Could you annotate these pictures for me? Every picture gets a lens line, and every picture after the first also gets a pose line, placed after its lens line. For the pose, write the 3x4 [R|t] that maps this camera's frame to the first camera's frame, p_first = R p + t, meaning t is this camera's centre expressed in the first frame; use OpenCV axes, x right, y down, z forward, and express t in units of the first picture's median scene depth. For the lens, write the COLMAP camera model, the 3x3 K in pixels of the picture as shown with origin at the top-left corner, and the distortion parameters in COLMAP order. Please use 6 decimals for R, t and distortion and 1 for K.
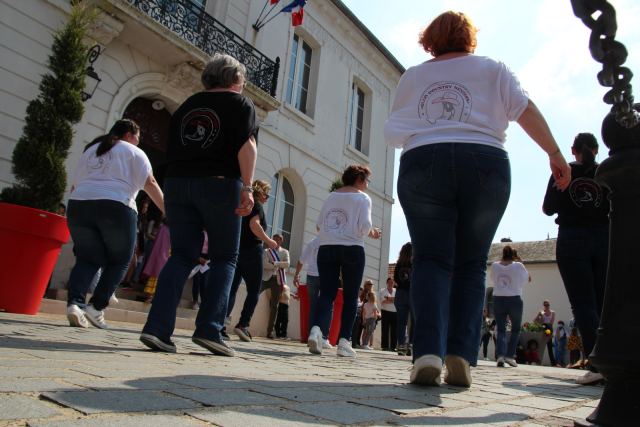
lens RADIAL K [[502.5, 0, 316.3], [0, 502.5, 225.3], [0, 0, 1]] dist [-0.143354, 0.123516]
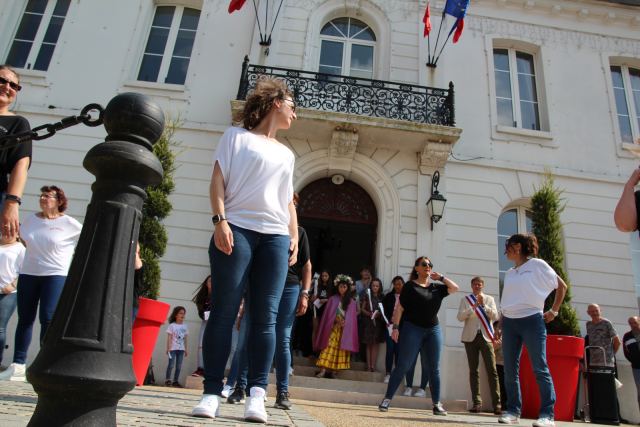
lens RADIAL K [[502.5, 0, 316.3], [0, 502.5, 225.3], [0, 0, 1]] dist [-0.143354, 0.123516]
pose [[0.661775, -0.289816, -0.691419, 0.332231], [0.155148, 0.955236, -0.251901, 0.097120], [0.733473, 0.059430, 0.677115, 0.275910]]
